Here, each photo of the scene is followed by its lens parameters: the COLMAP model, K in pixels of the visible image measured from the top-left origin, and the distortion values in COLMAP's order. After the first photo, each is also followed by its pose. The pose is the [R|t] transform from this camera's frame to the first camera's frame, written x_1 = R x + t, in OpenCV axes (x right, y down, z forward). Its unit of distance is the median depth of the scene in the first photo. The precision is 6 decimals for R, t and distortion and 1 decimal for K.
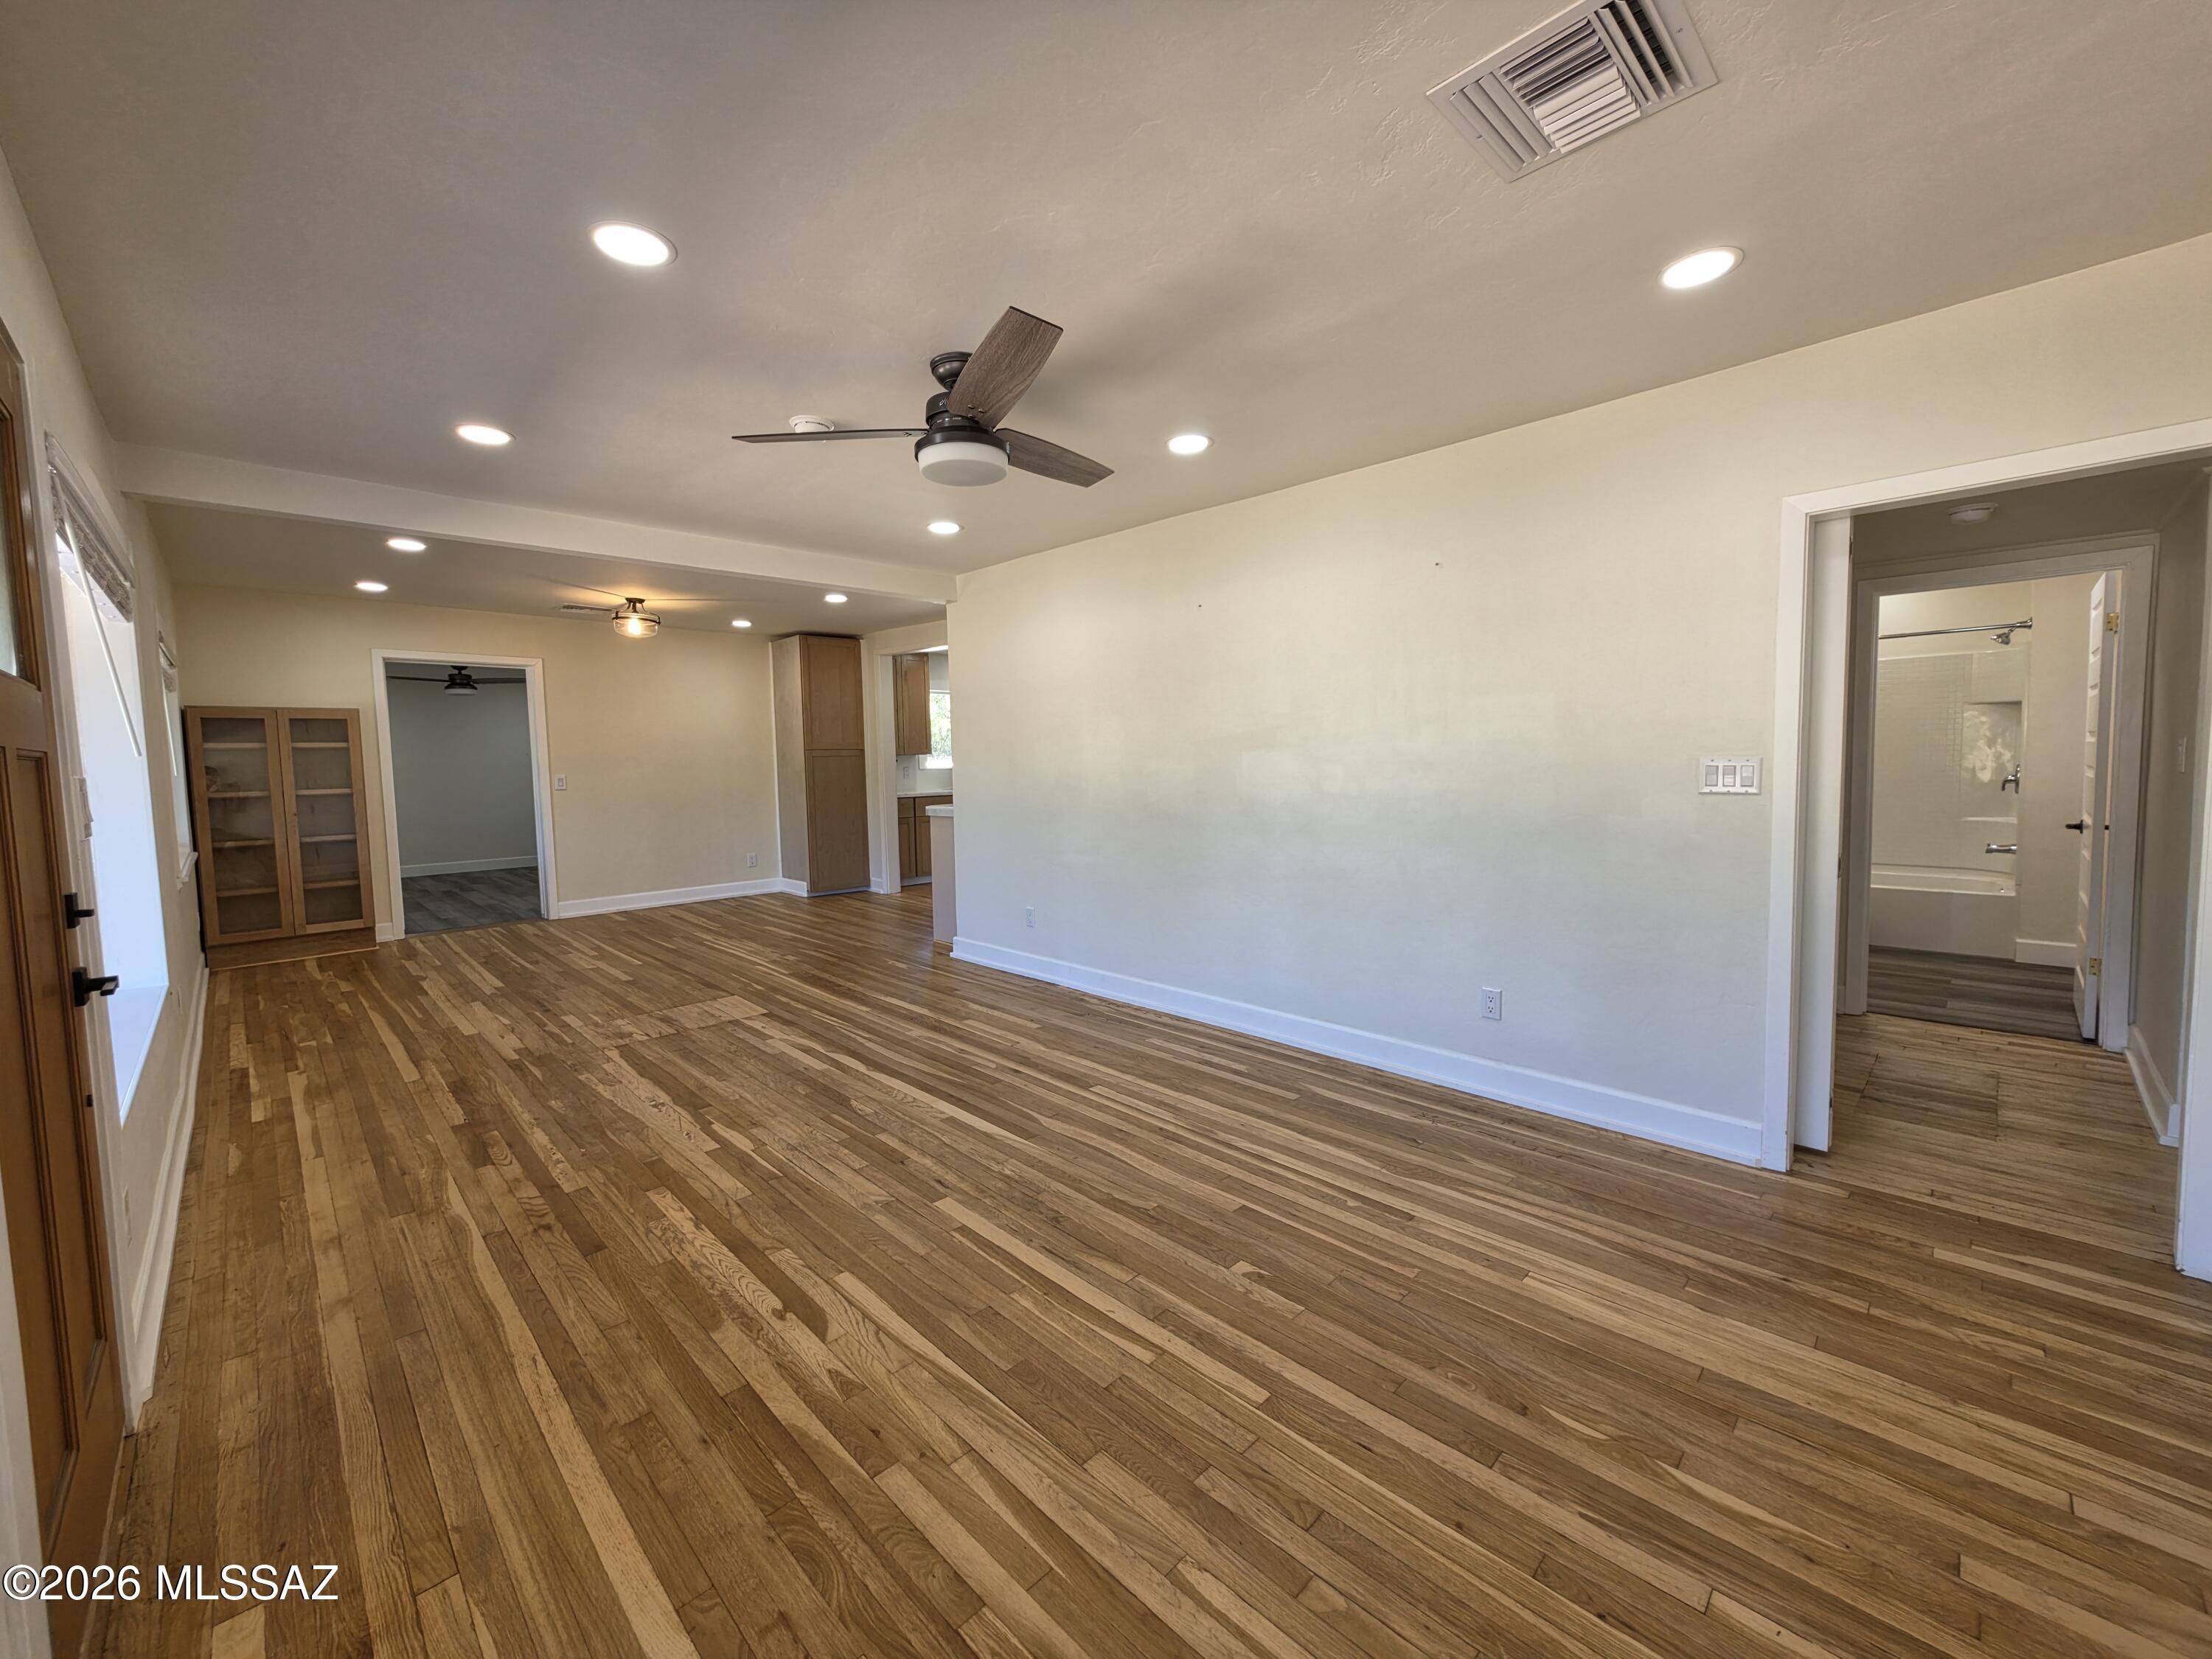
lens RADIAL K [[880.2, 0, 1110.4], [0, 880.2, 817.5], [0, 0, 1]] dist [-0.003686, 0.001732]
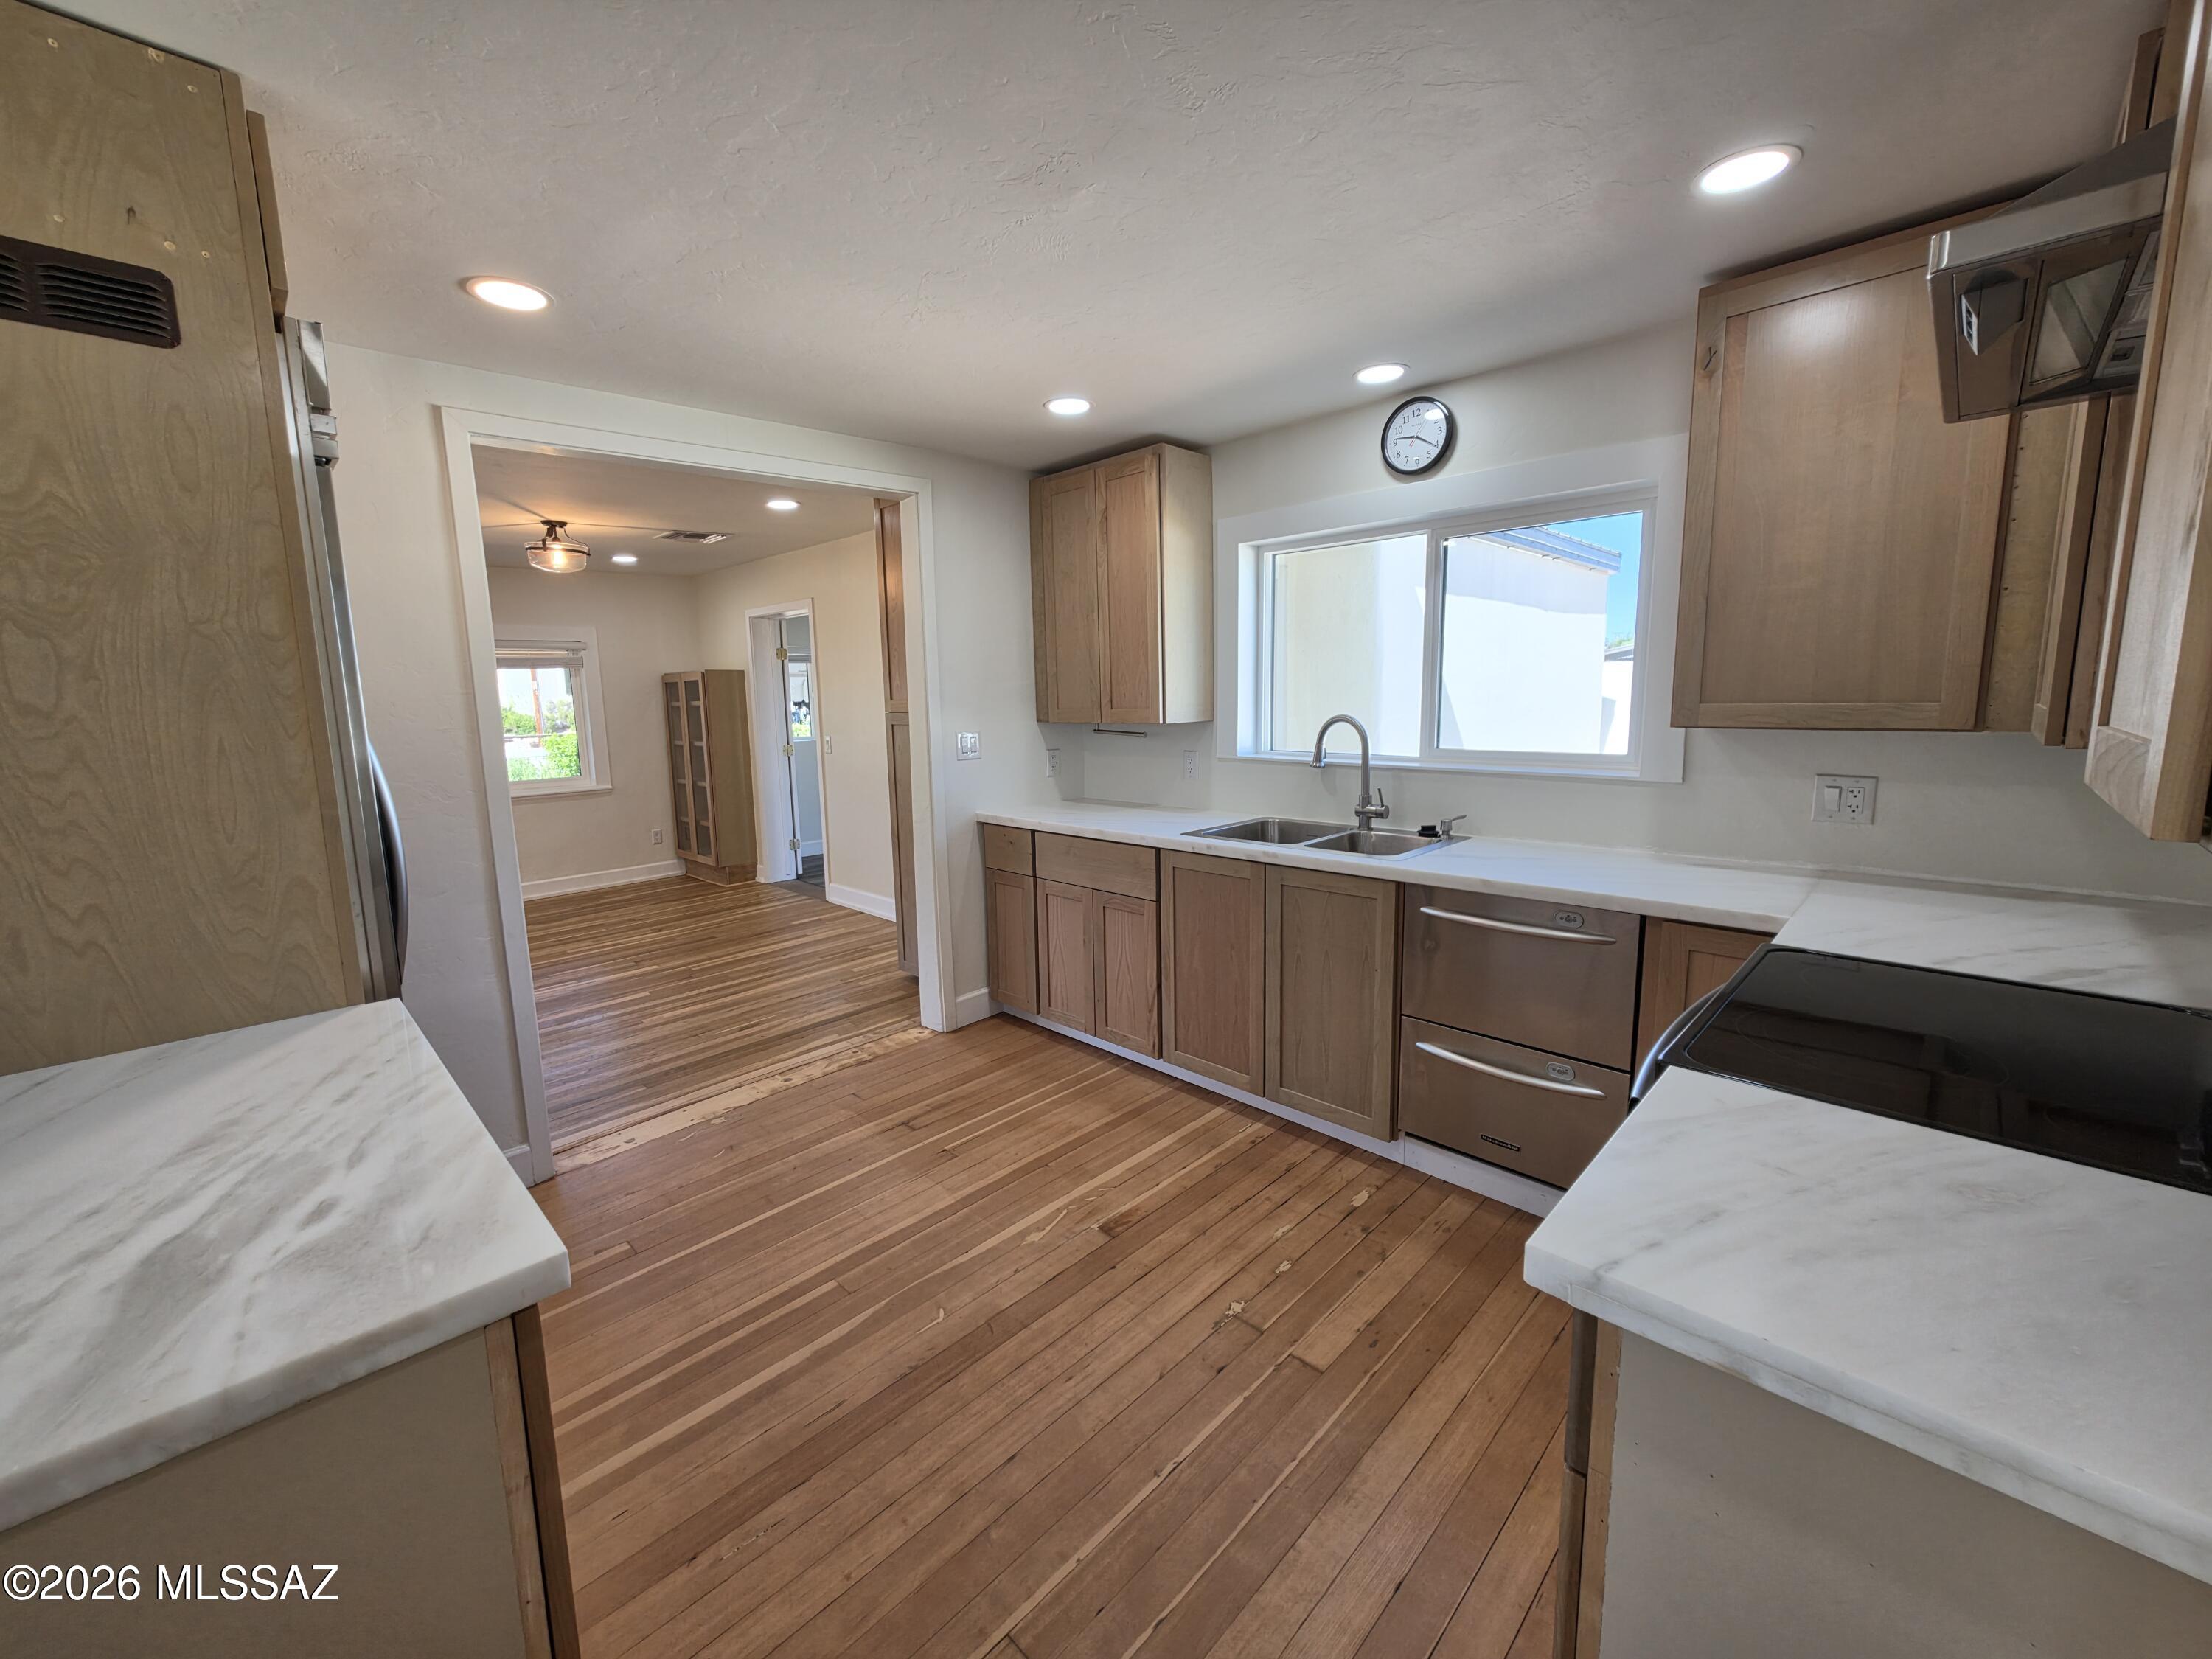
lens RADIAL K [[880.2, 0, 1111.7], [0, 880.2, 812.4], [0, 0, 1]] dist [-0.003686, 0.001732]
pose [[0.016429, 0.150848, -0.988420, 0.463953], [-0.047859, 0.987539, 0.149918, -0.239505], [0.998719, 0.044842, 0.023444, 2.593309]]
